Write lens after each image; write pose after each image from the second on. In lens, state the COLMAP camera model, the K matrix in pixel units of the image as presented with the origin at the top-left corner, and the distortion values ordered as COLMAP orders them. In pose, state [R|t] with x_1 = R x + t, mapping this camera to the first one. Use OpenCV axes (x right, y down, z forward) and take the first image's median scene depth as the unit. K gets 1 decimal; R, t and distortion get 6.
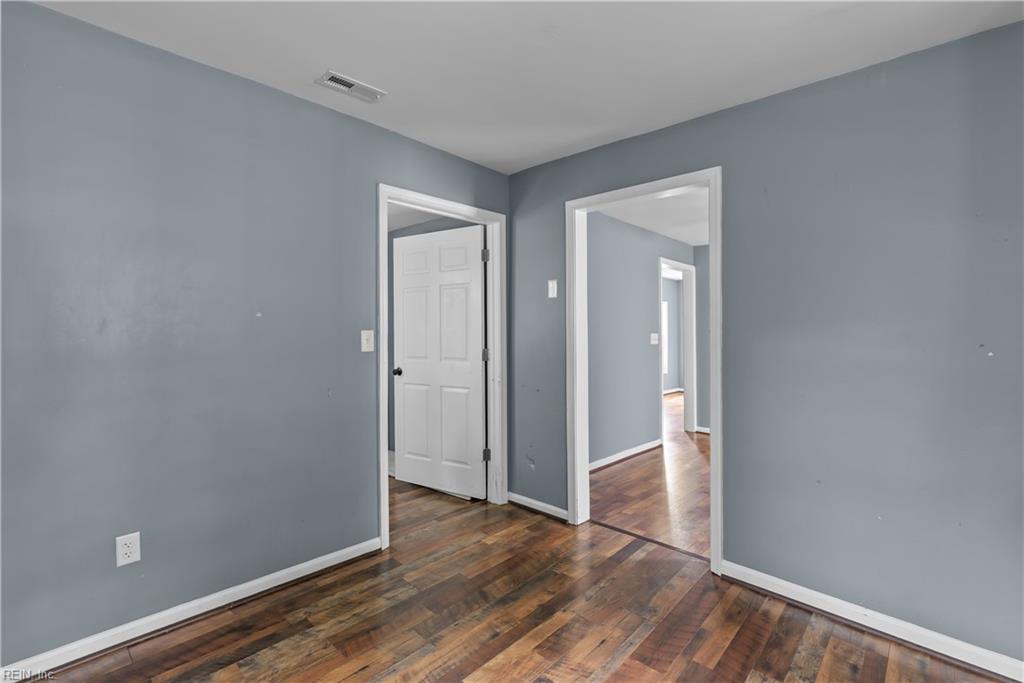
lens RADIAL K [[466.4, 0, 520.6], [0, 466.4, 332.8], [0, 0, 1]] dist [-0.004165, -0.000057]
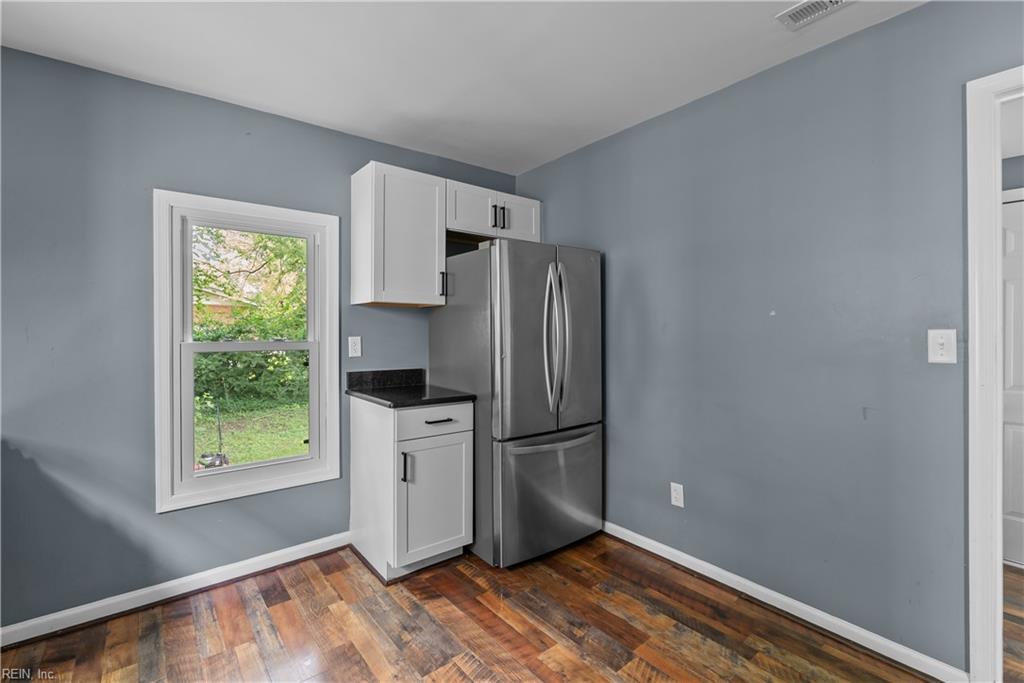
lens RADIAL K [[466.4, 0, 514.7], [0, 466.4, 341.9], [0, 0, 1]] dist [-0.004165, -0.000057]
pose [[-0.154132, 0.018466, -0.987878, 0.498011], [-0.008273, 0.999766, 0.019979, 0.004915], [0.988016, 0.011253, -0.153943, 0.686682]]
